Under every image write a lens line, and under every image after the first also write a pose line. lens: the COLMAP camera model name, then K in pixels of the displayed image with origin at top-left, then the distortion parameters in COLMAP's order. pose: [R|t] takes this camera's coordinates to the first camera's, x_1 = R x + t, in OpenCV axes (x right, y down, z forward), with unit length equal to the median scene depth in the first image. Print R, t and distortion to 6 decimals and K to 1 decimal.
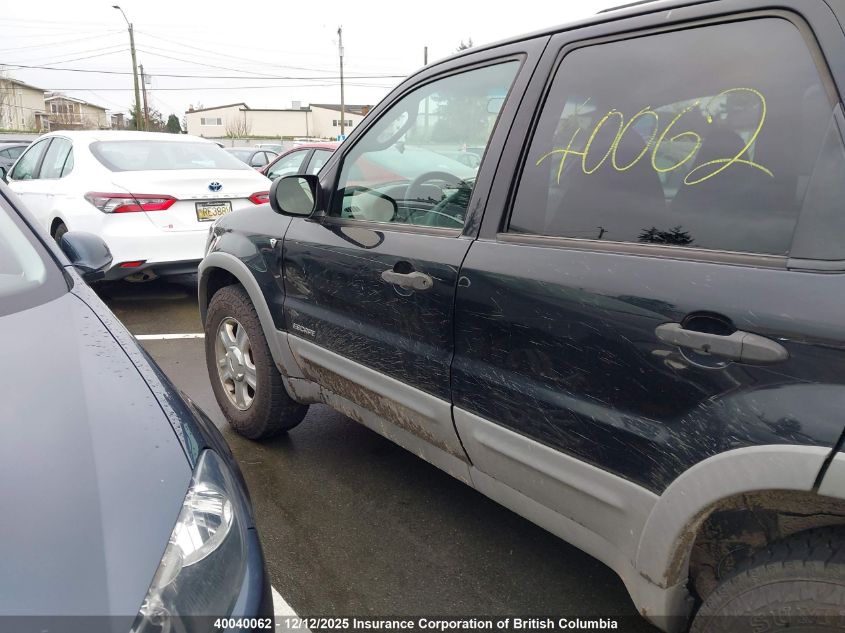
lens RADIAL K [[665.5, 0, 425.6], [0, 665.5, 318.1], [0, 0, 1]] dist [0.013521, -0.020698]
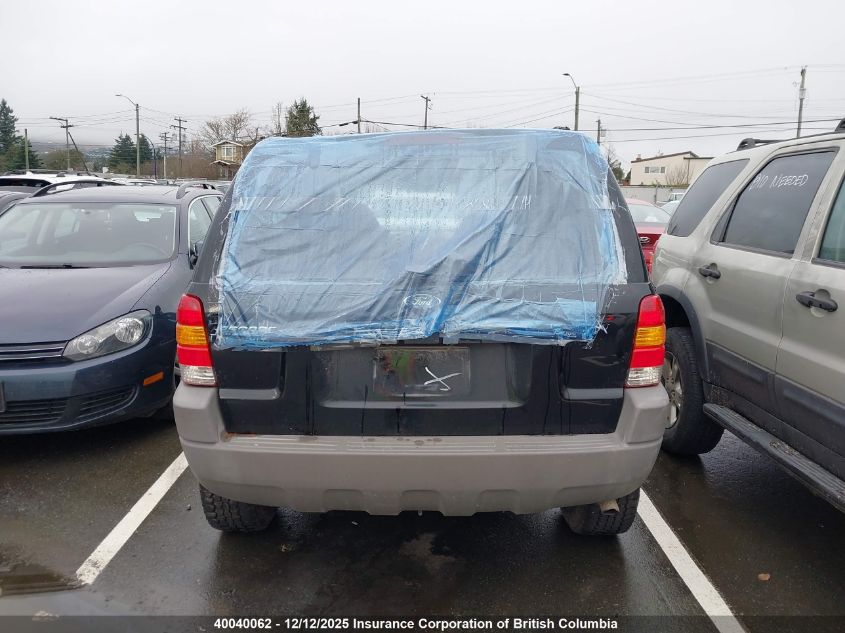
lens RADIAL K [[665.5, 0, 424.8], [0, 665.5, 320.2], [0, 0, 1]] dist [0.013521, -0.020698]
pose [[0.792671, 0.122318, -0.597253, 0.448682], [-0.160077, 0.987051, -0.010304, 0.010730], [0.588259, 0.103774, 0.801987, -0.109109]]
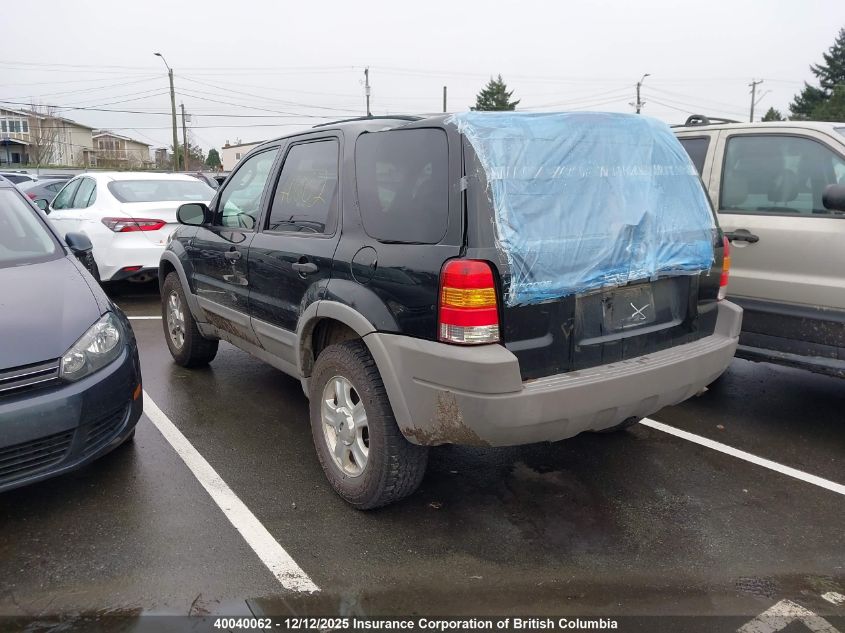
lens RADIAL K [[665.5, 0, 422.5], [0, 665.5, 313.2], [0, 0, 1]] dist [0.013521, -0.020698]
pose [[0.998572, 0.008212, -0.052788, 0.169627], [-0.011030, 0.998516, -0.053322, 0.056641], [0.052272, 0.053828, 0.997181, -0.248248]]
